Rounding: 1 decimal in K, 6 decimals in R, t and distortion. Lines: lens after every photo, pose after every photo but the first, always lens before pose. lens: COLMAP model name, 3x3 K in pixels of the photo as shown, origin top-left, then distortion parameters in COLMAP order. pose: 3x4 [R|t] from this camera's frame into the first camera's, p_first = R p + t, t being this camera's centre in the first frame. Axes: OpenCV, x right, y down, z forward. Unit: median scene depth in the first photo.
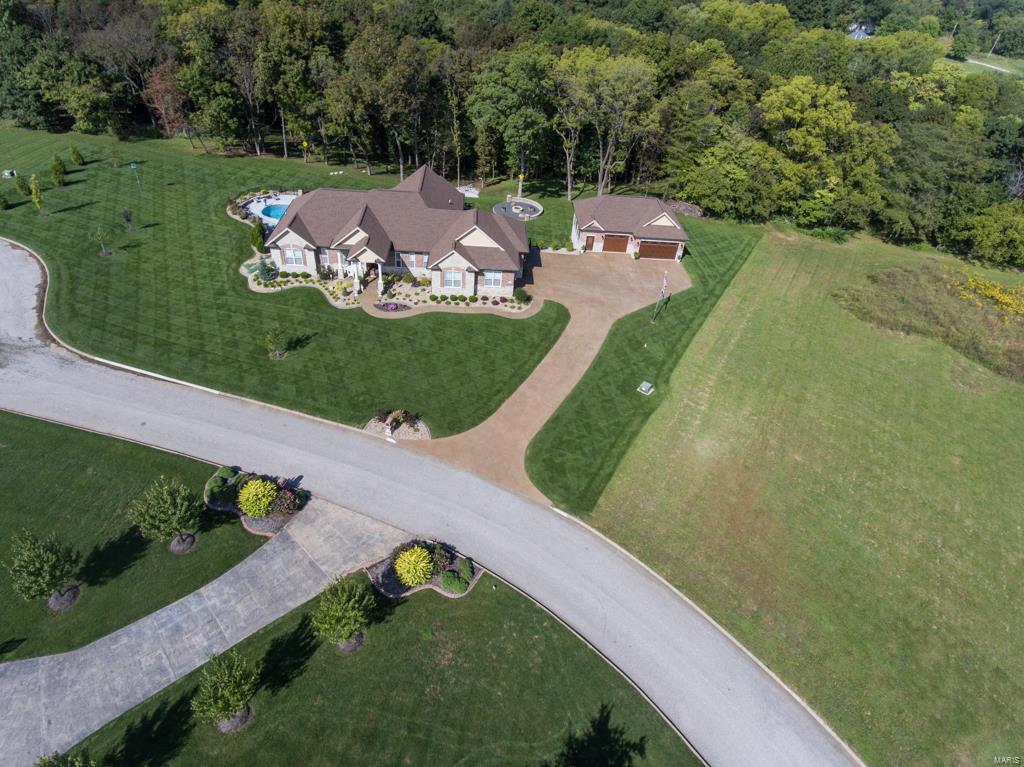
lens RADIAL K [[606.0, 0, 526.4], [0, 606.0, 378.5], [0, 0, 1]] dist [-0.006225, 0.002534]
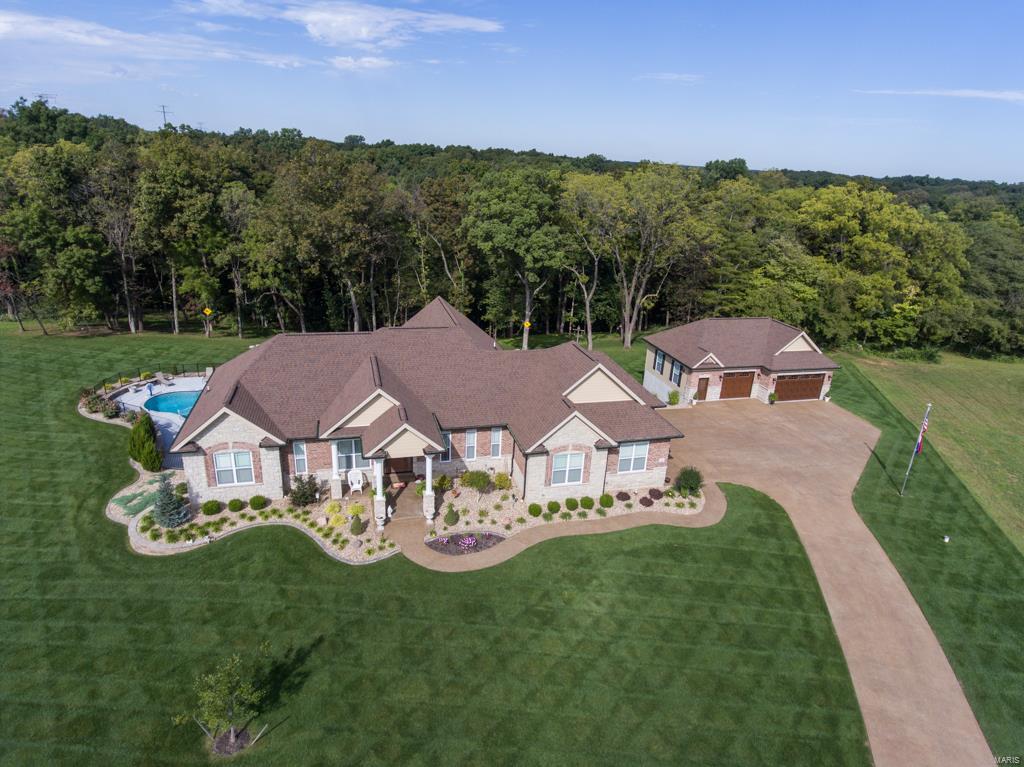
lens RADIAL K [[606.0, 0, 526.4], [0, 606.0, 378.5], [0, 0, 1]] dist [-0.006225, 0.002534]
pose [[0.972912, -0.105682, 0.205603, -0.250090], [0.162660, 0.944925, -0.284004, -0.093475], [-0.164266, 0.309754, 0.936520, 0.490304]]
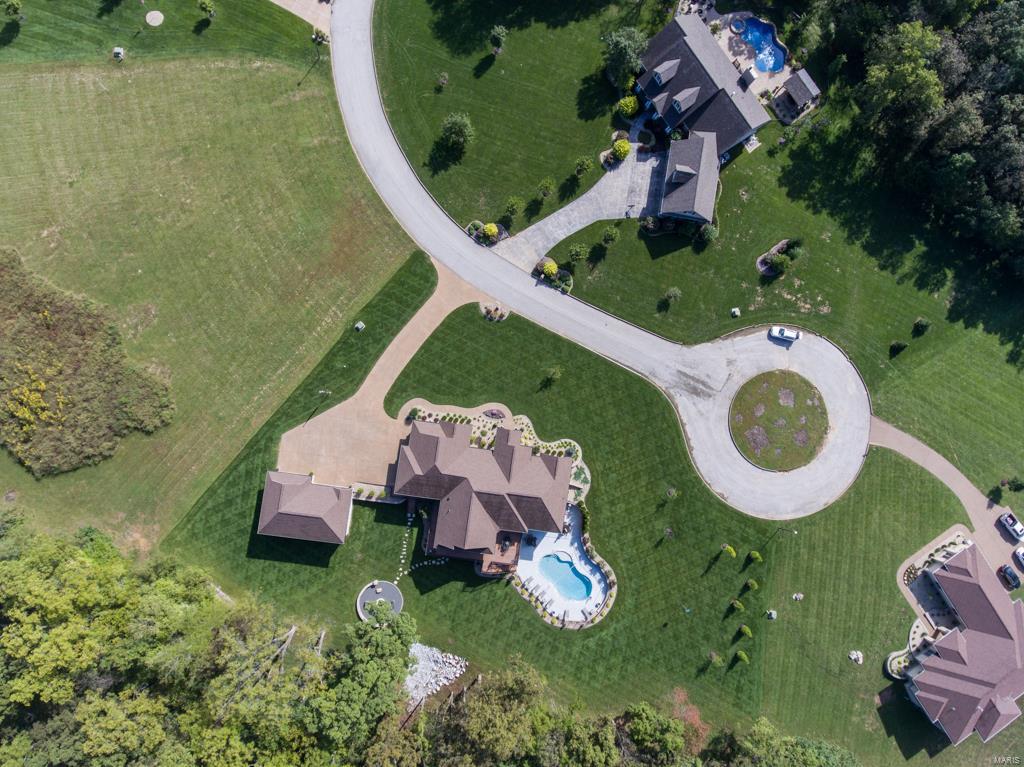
lens RADIAL K [[606.0, 0, 526.4], [0, 606.0, 378.5], [0, 0, 1]] dist [-0.006225, 0.002534]
pose [[-0.967882, -0.196389, -0.156957, -0.027020], [-0.009640, -0.594870, 0.803764, -1.335270], [-0.251219, 0.779462, 0.573871, -0.039227]]
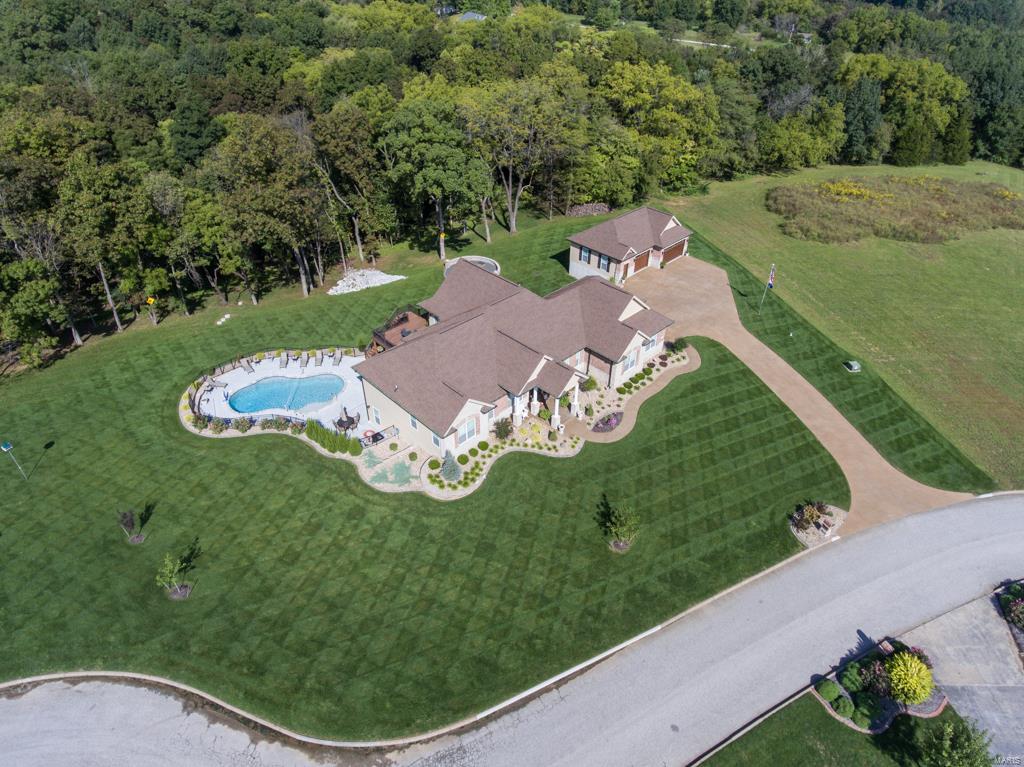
lens RADIAL K [[606.0, 0, 526.4], [0, 606.0, 378.5], [0, 0, 1]] dist [-0.006225, 0.002534]
pose [[0.736238, -0.458951, 0.497310, -0.668683], [0.454158, 0.879903, 0.139679, -0.327675], [-0.501691, 0.123021, 0.856255, 0.323595]]
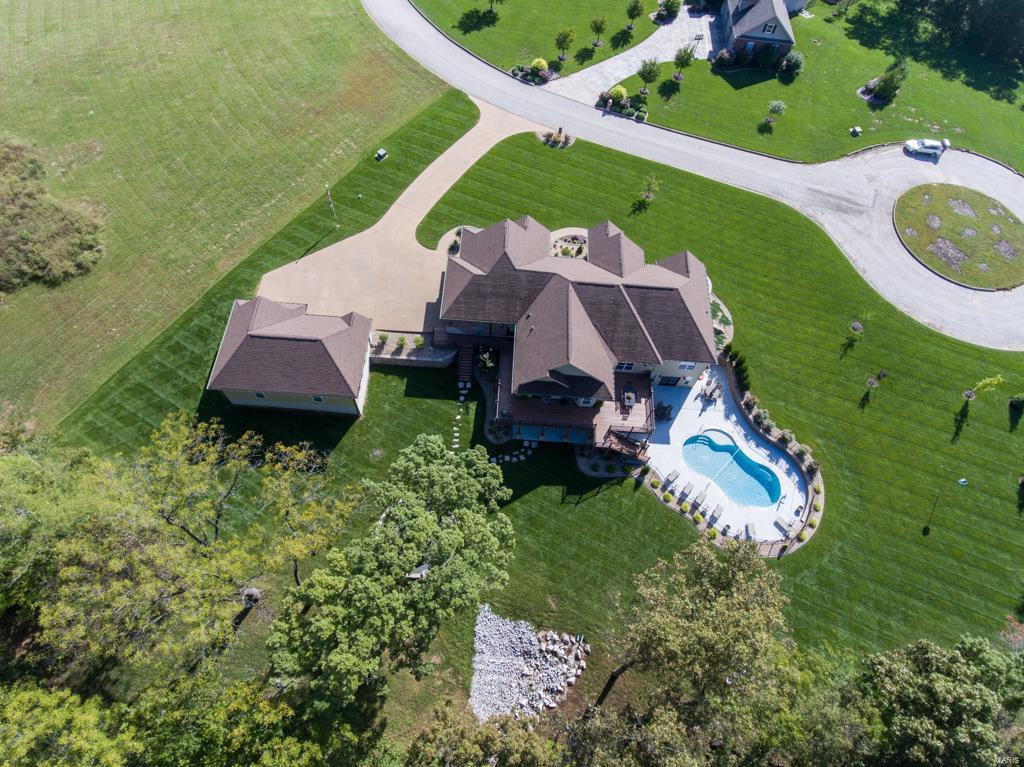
lens RADIAL K [[606.0, 0, 526.4], [0, 606.0, 378.5], [0, 0, 1]] dist [-0.006225, 0.002534]
pose [[-0.982492, -0.153752, -0.105212, -0.048330], [-0.076522, -0.181862, 0.980342, -1.232534], [-0.169863, 0.971230, 0.166912, 1.042912]]
